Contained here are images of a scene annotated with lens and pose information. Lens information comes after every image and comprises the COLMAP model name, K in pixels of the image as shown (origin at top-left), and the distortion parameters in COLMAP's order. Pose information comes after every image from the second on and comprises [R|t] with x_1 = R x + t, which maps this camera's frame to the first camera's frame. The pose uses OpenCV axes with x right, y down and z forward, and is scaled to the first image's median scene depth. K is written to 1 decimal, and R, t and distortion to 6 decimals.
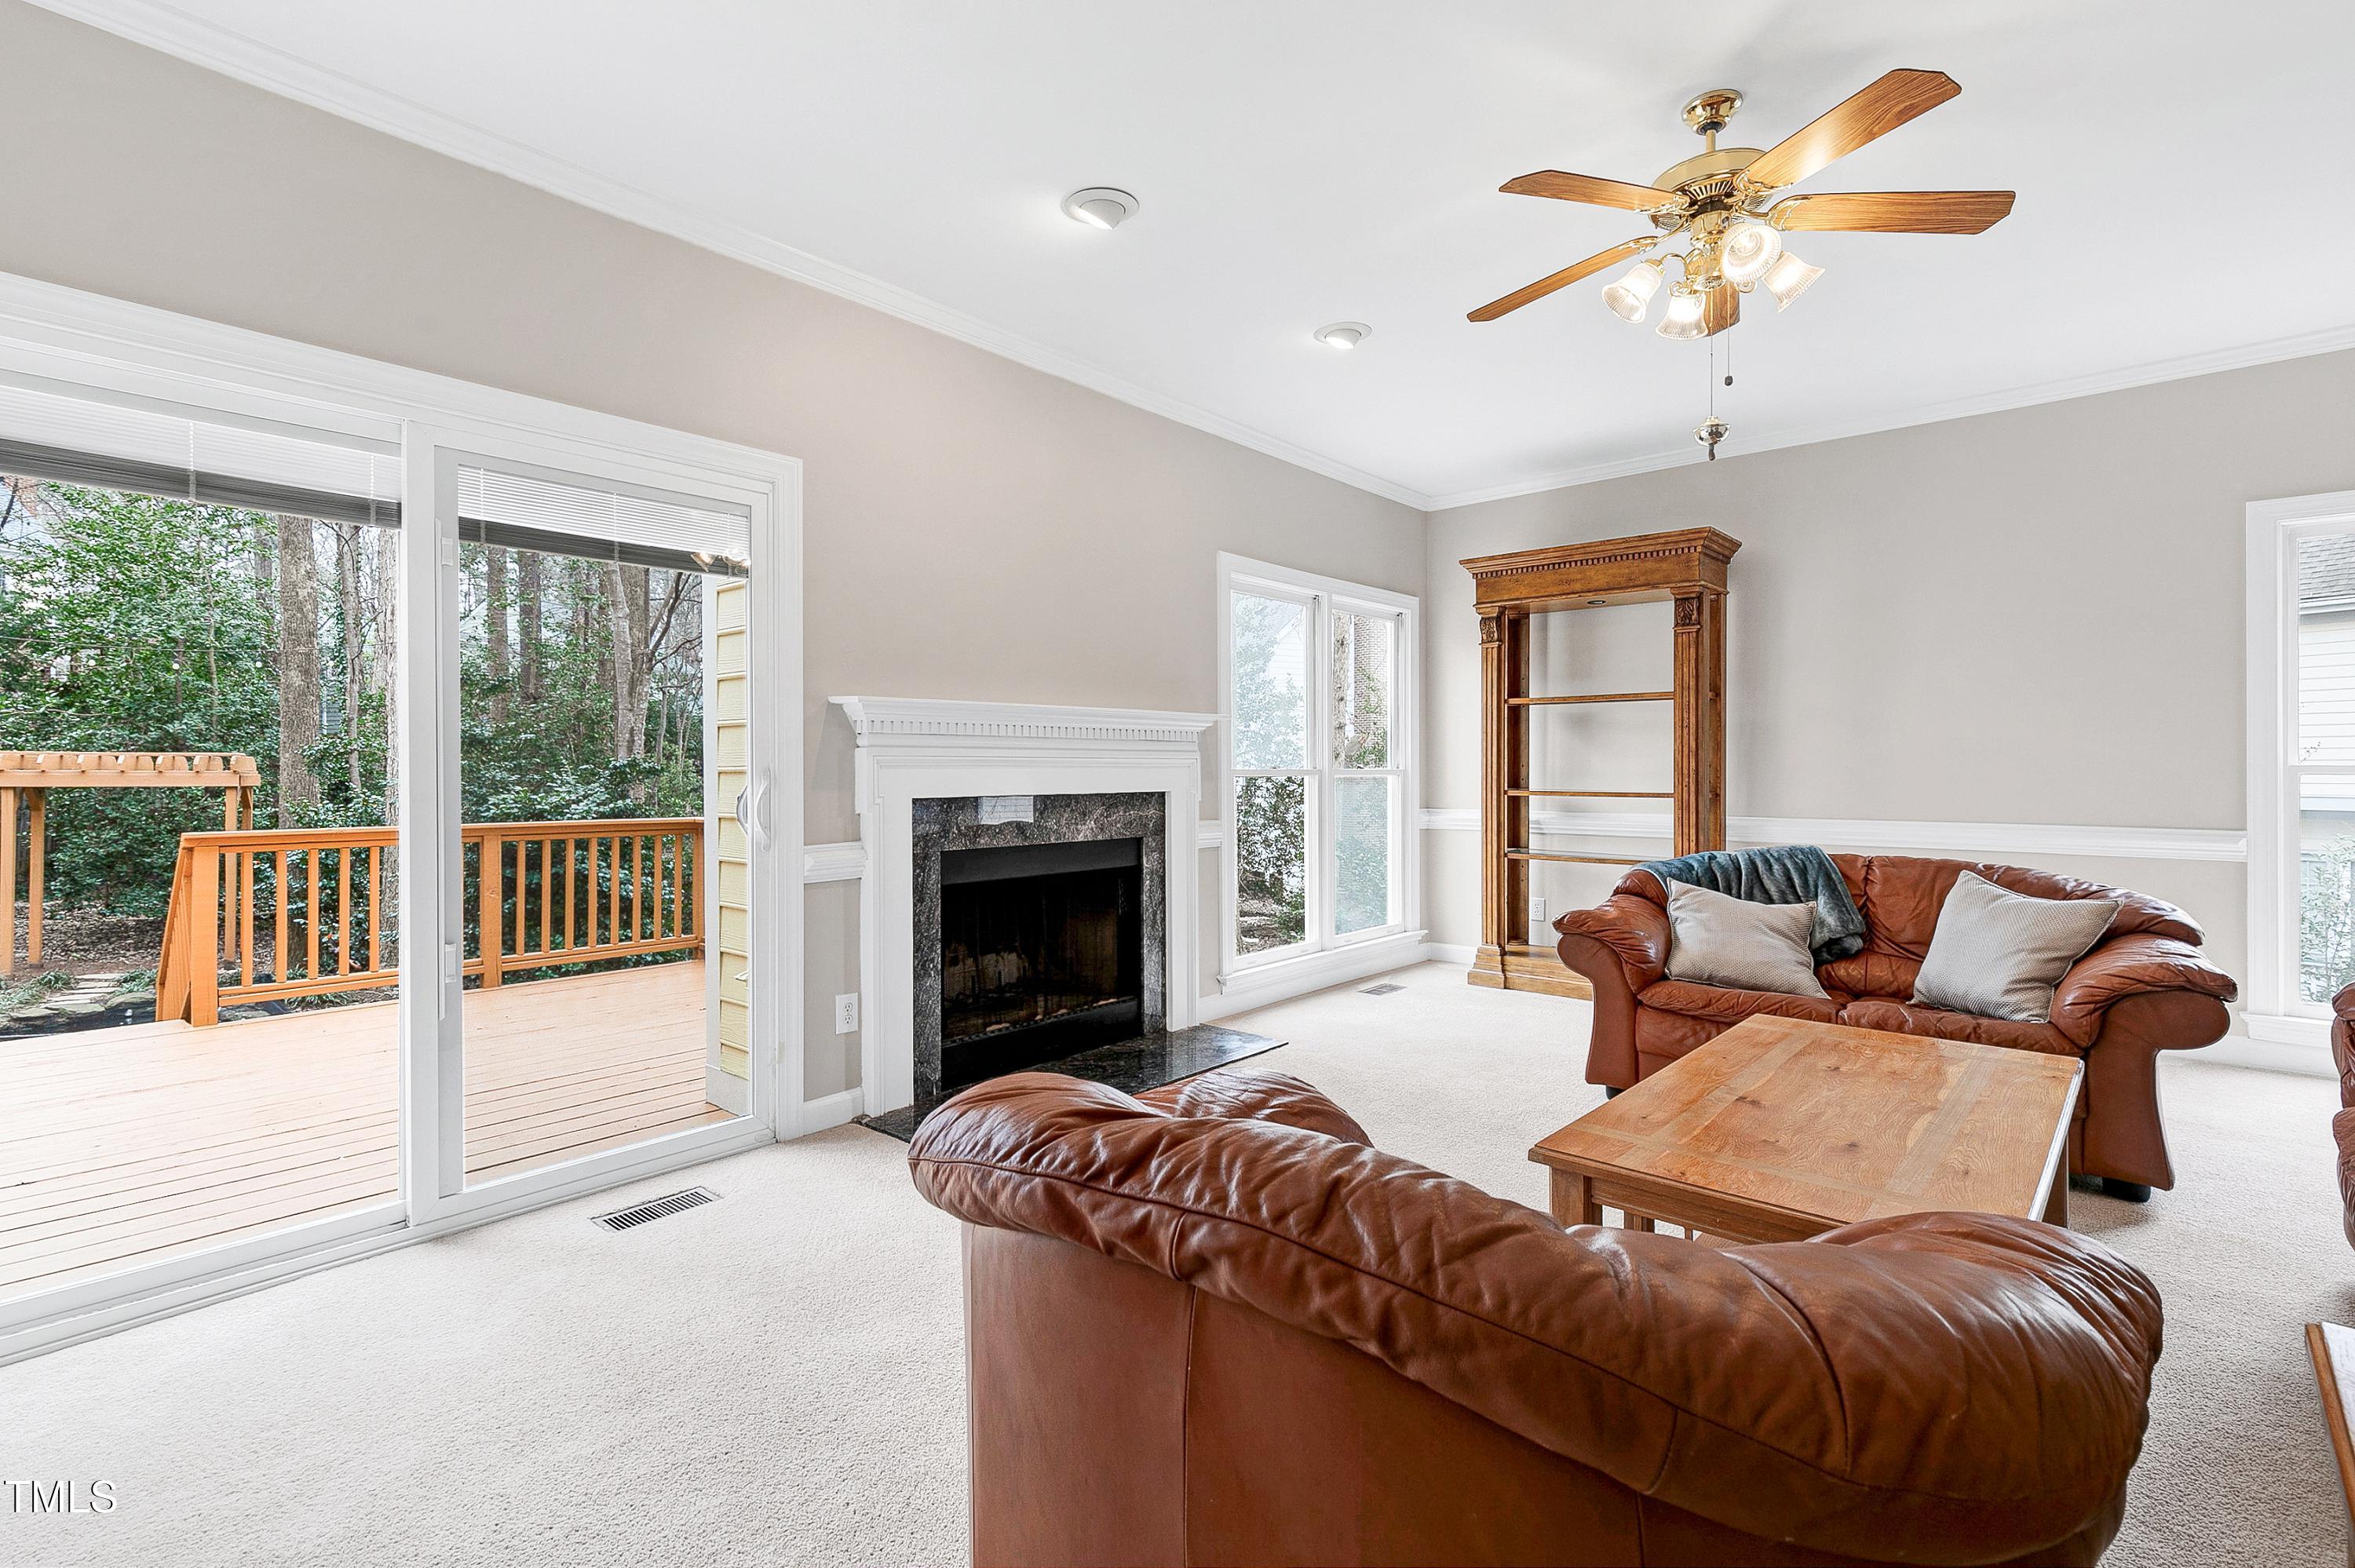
lens RADIAL K [[1114.4, 0, 1112.1], [0, 1114.4, 768.8], [0, 0, 1]] dist [-0.001326, -0.000120]
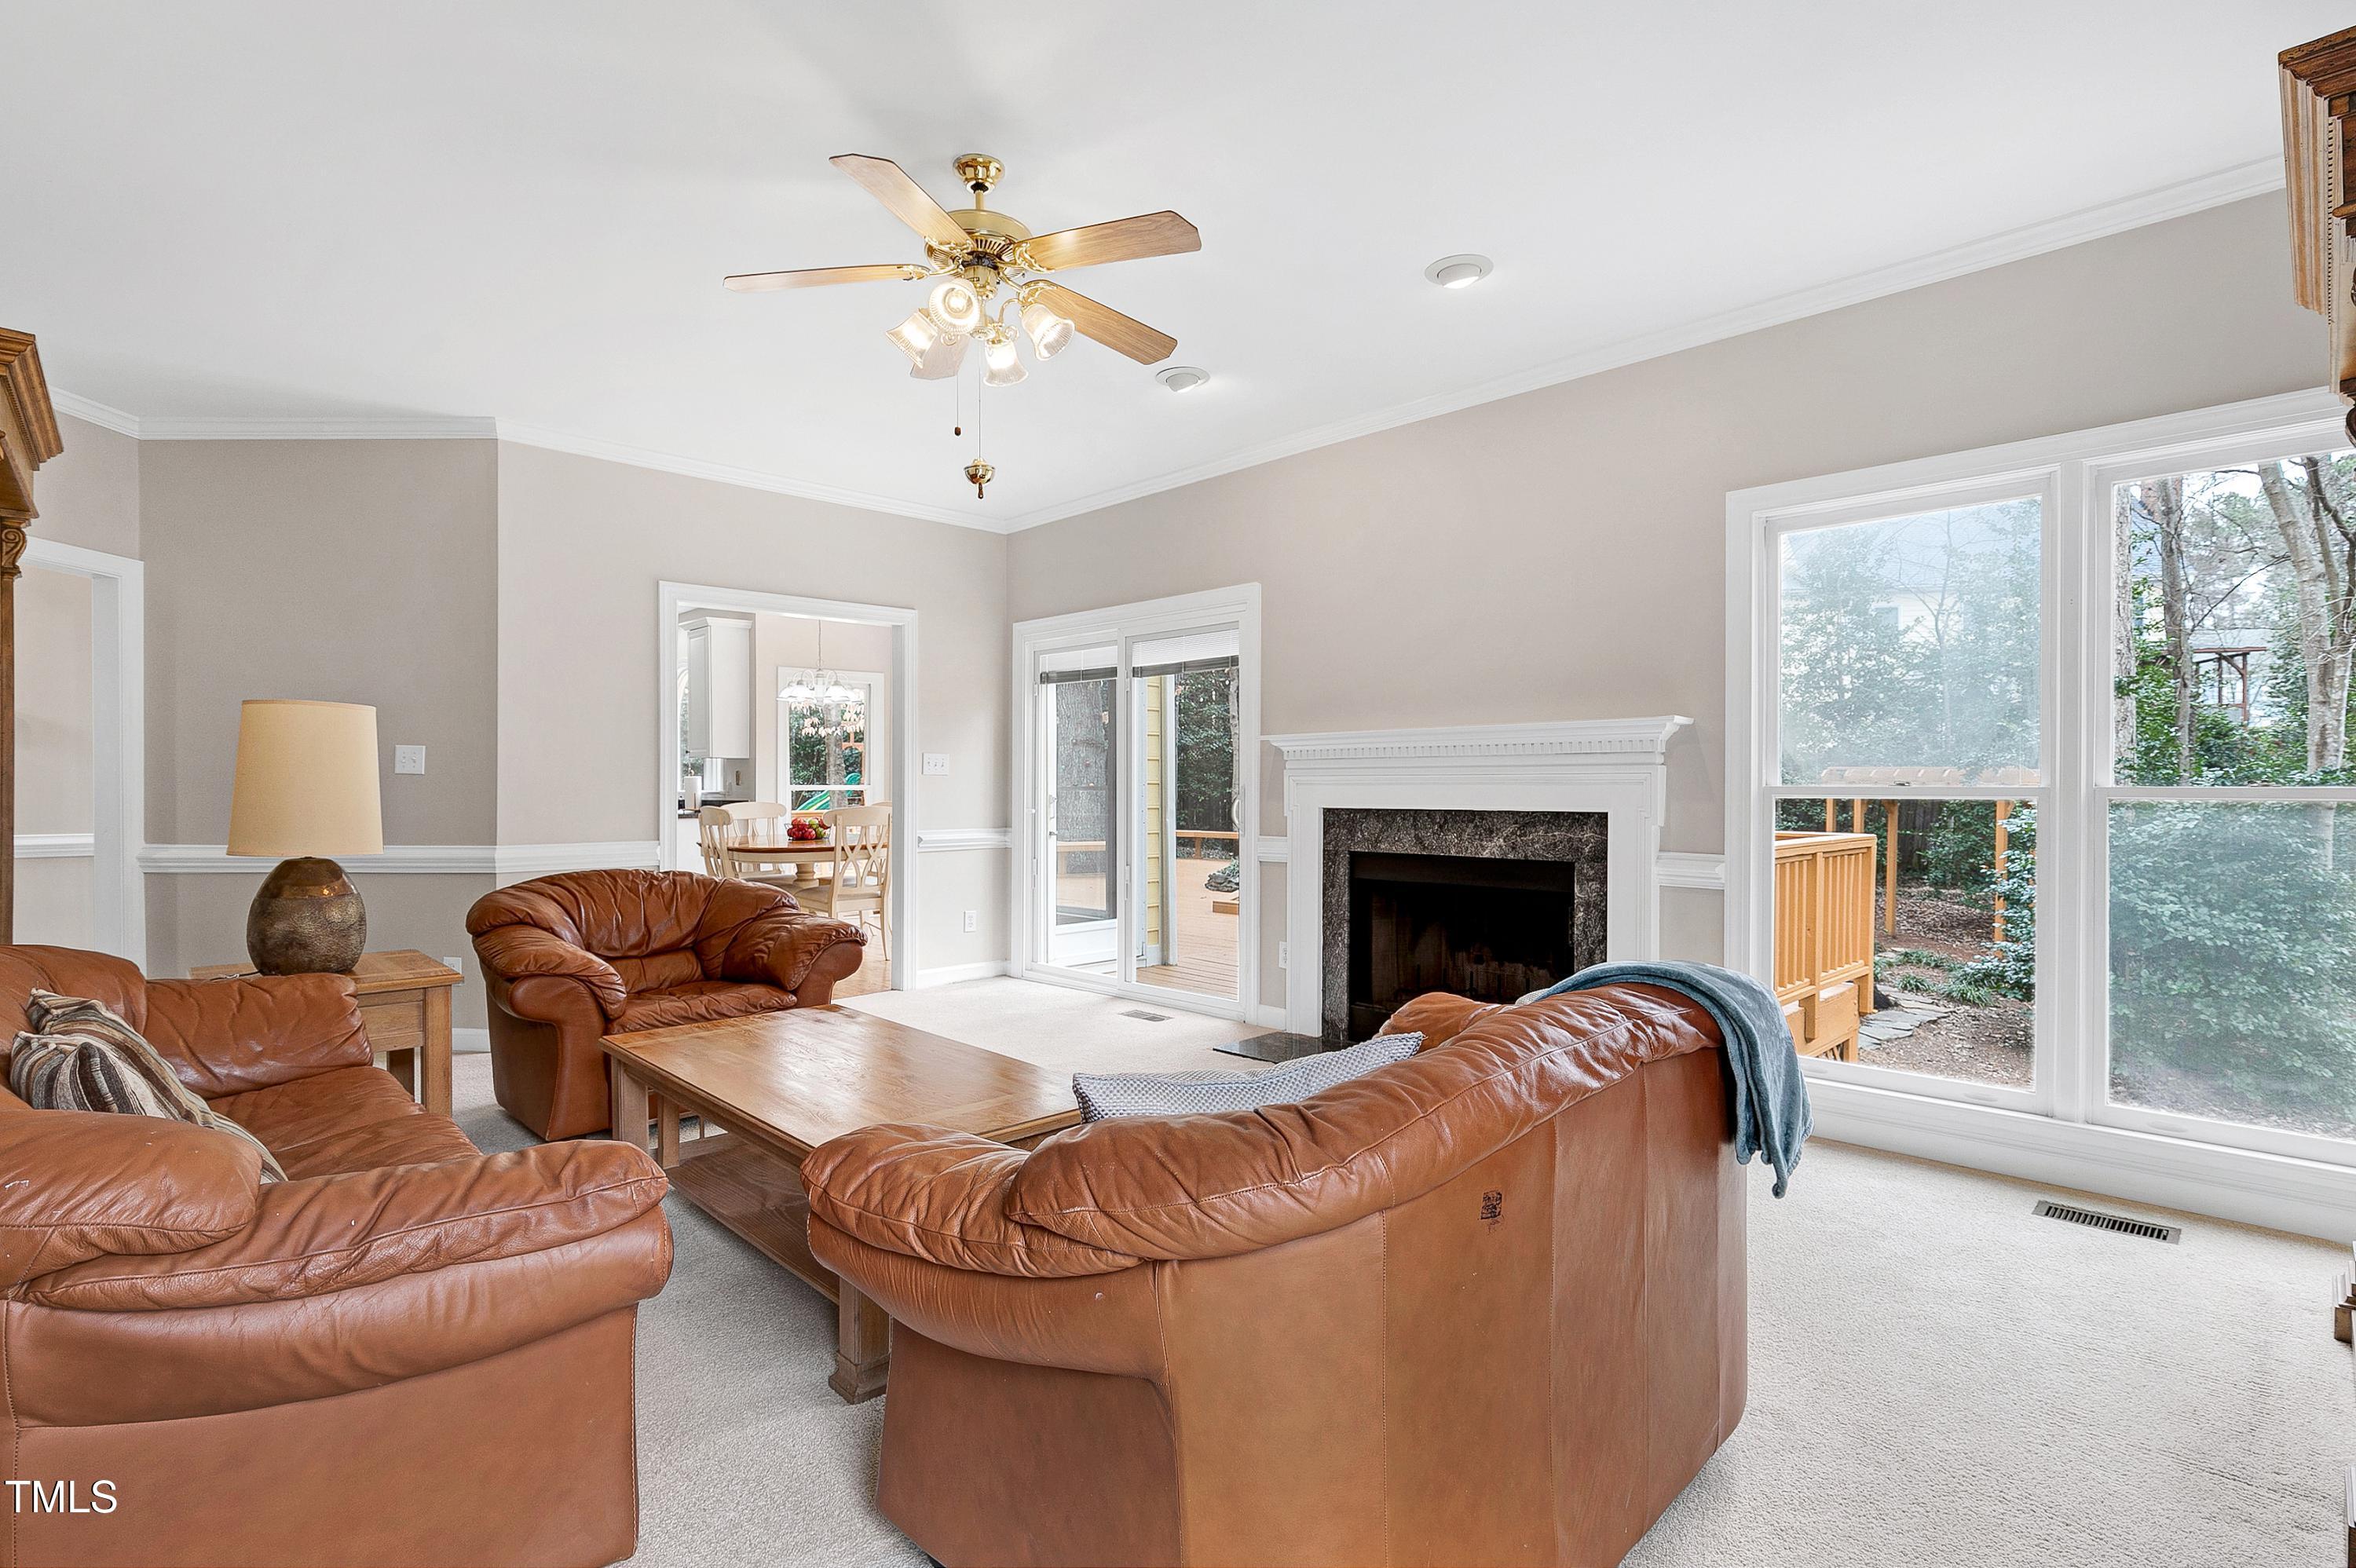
lens RADIAL K [[1165.6, 0, 1178.0], [0, 1165.6, 784.0], [0, 0, 1]] dist [0.001870, 0.000090]
pose [[-0.069256, 0.002049, -0.997597, 1.054657], [0.002255, 0.999996, 0.001897, -0.004546], [0.997596, -0.002118, -0.069260, 0.799114]]
